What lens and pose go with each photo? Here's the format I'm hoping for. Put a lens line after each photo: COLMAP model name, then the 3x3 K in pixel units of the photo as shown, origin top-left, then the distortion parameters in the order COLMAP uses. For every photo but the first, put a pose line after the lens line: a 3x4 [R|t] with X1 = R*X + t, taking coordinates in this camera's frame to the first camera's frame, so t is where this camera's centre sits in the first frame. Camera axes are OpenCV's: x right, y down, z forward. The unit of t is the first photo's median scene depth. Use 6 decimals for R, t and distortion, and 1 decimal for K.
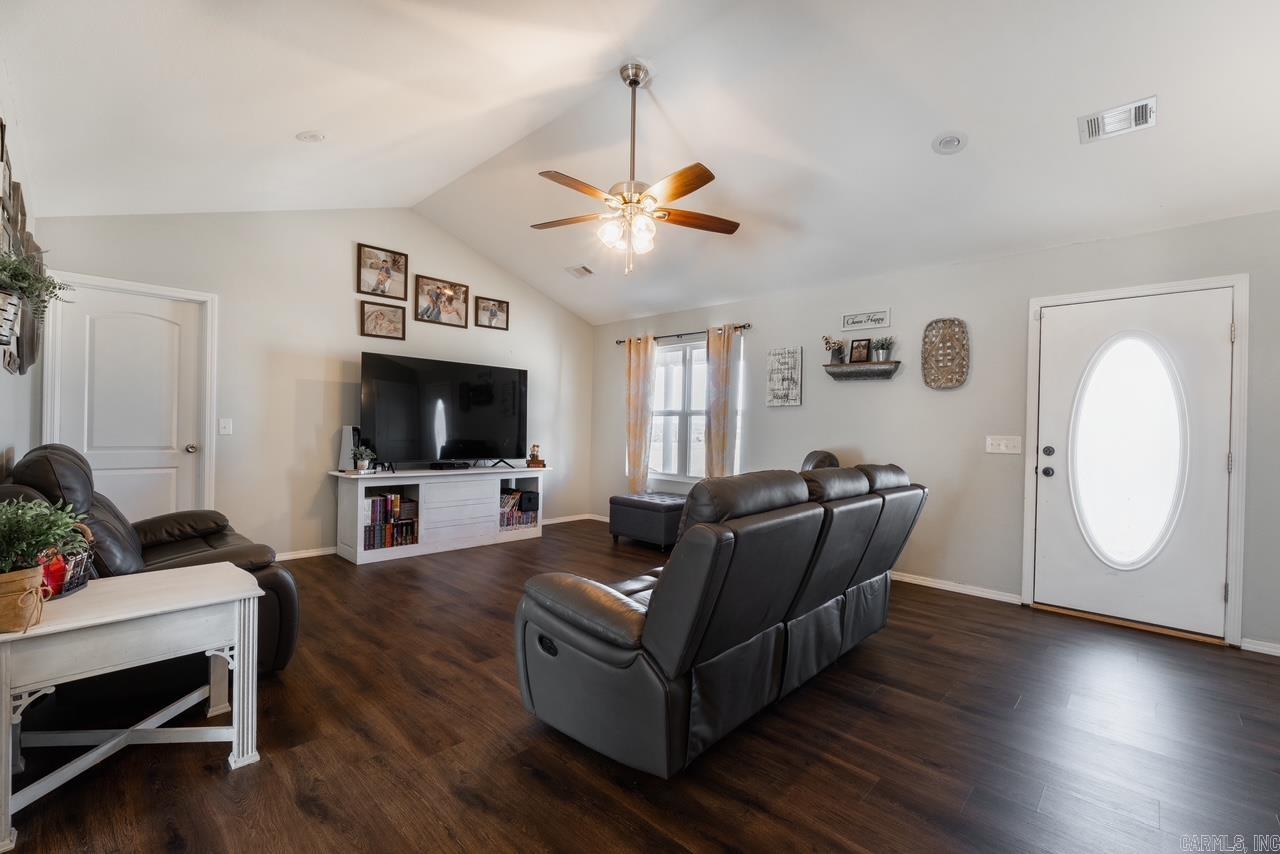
lens RADIAL K [[536.9, 0, 643.8], [0, 536.9, 431.0], [0, 0, 1]] dist [-0.007669, 0.000349]
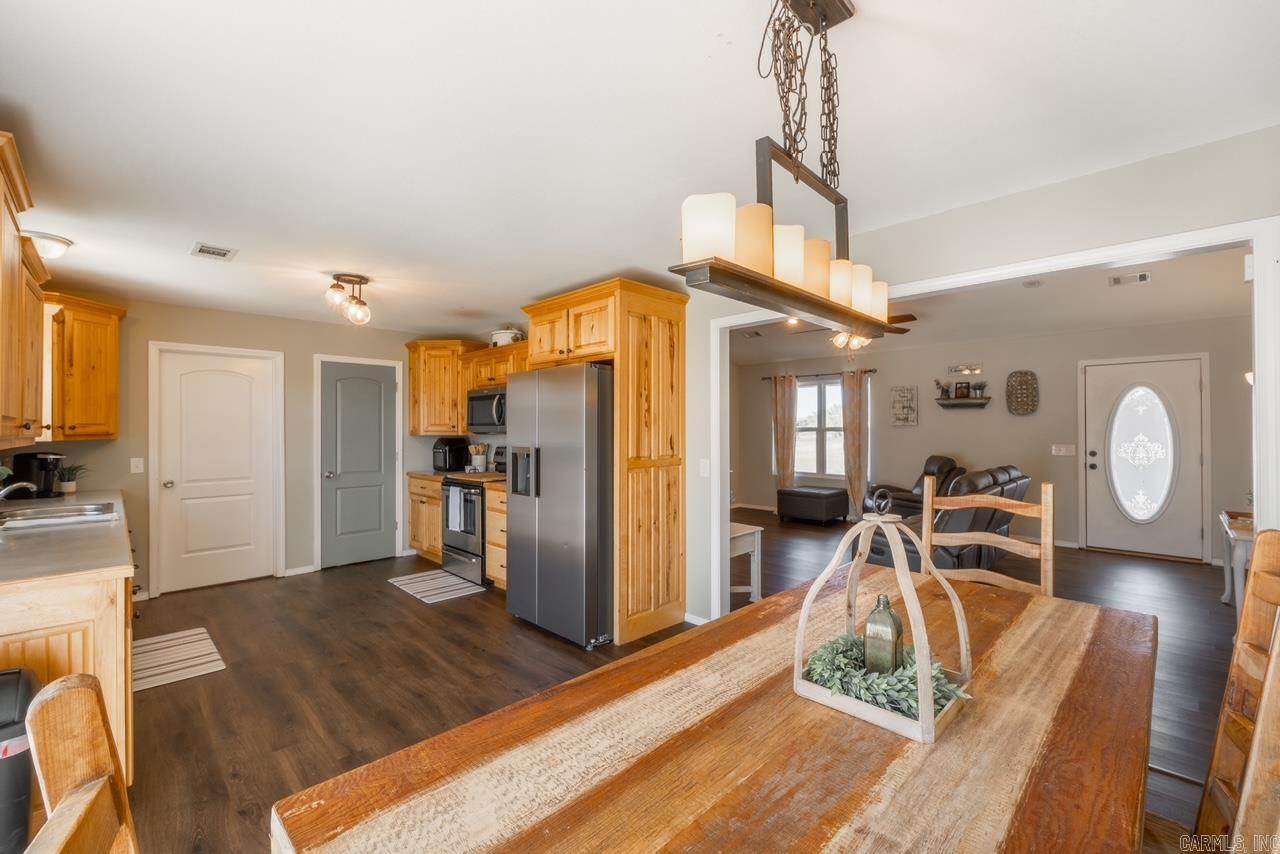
lens RADIAL K [[536.9, 0, 631.6], [0, 536.9, 427.3], [0, 0, 1]] dist [-0.007669, 0.000349]
pose [[0.998768, -0.027949, -0.041011, -0.499016], [0.027797, 0.999604, -0.004271, -0.064383], [0.041115, 0.003126, 0.999150, -0.591362]]
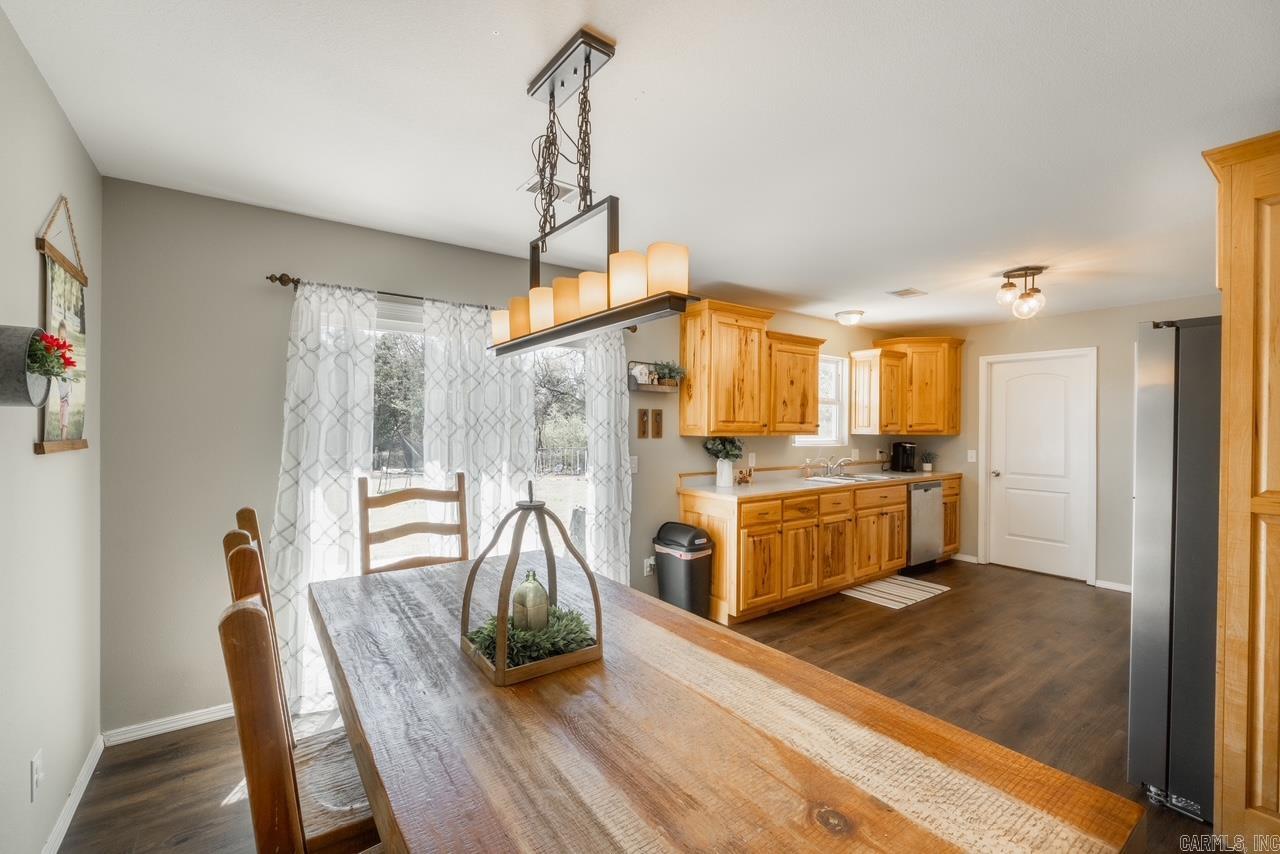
lens RADIAL K [[536.9, 0, 640.7], [0, 536.9, 426.1], [0, 0, 1]] dist [-0.007669, 0.000349]
pose [[-0.180305, -0.022519, -0.983353, 0.502021], [-0.015098, 0.999683, -0.020124, -0.047217], [0.983495, 0.011218, -0.180588, 0.359977]]
